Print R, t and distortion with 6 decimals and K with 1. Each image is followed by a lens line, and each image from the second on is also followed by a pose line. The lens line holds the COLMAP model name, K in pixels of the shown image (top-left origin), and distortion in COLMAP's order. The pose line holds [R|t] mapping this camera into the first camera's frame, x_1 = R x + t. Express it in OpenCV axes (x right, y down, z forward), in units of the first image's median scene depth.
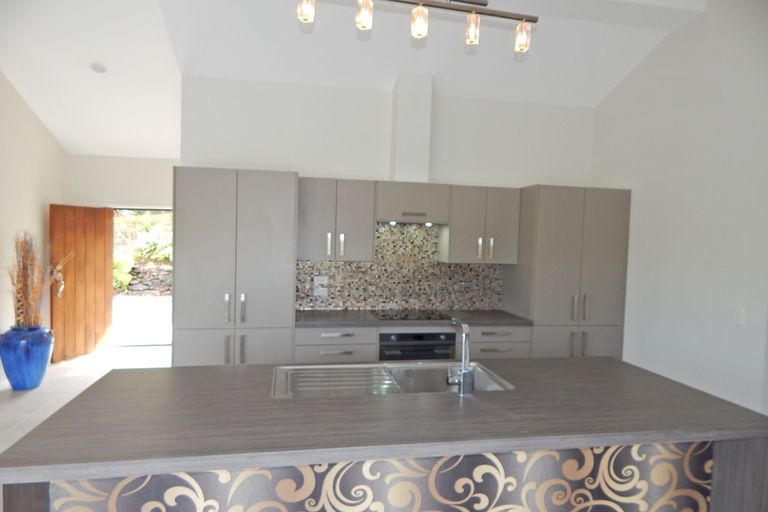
lens RADIAL K [[511.6, 0, 383.4], [0, 511.6, 262.4], [0, 0, 1]] dist [0.017760, -0.015320]
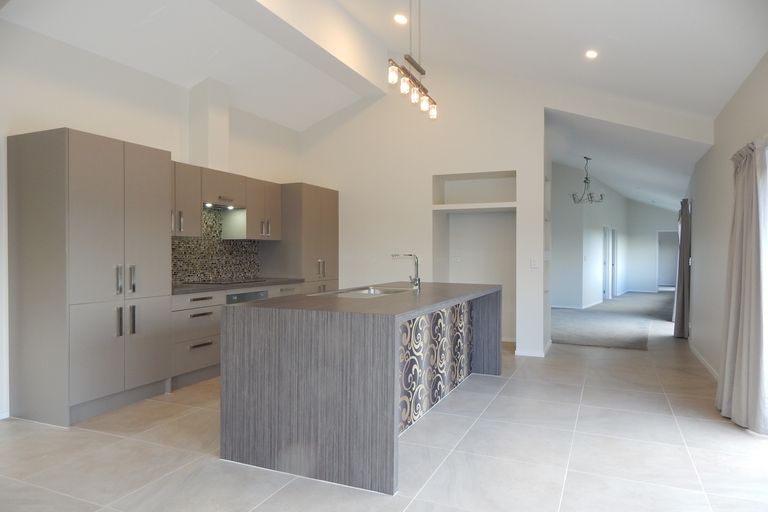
lens RADIAL K [[512.8, 0, 387.5], [0, 512.8, 253.9], [0, 0, 1]] dist [-0.000903, -0.000624]
pose [[0.570153, -0.026596, 0.821108, -0.769698], [0.054230, 0.998514, -0.005313, 0.068767], [-0.819747, 0.047558, 0.570748, 0.002242]]
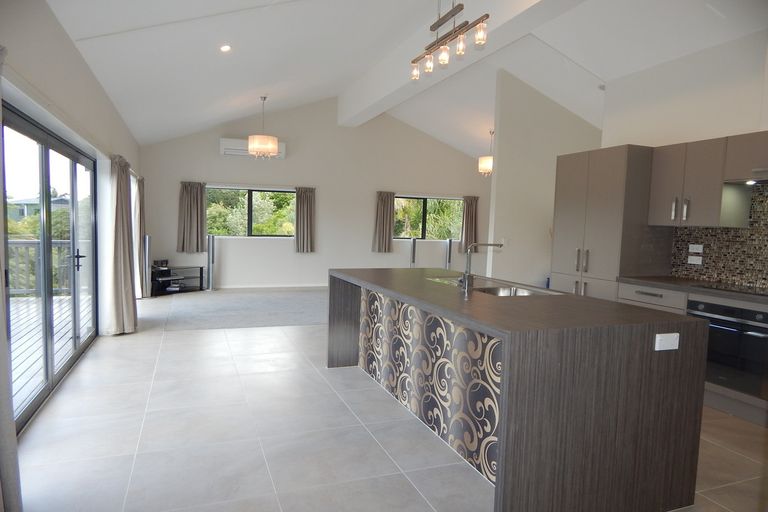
lens RADIAL K [[511.6, 0, 391.3], [0, 511.6, 260.3], [0, 0, 1]] dist [0.017760, -0.015320]
pose [[0.201078, 0.057002, -0.977915, 0.807969], [-0.077618, 0.996094, 0.042102, 0.068217], [0.976495, 0.067438, 0.204717, 0.257690]]
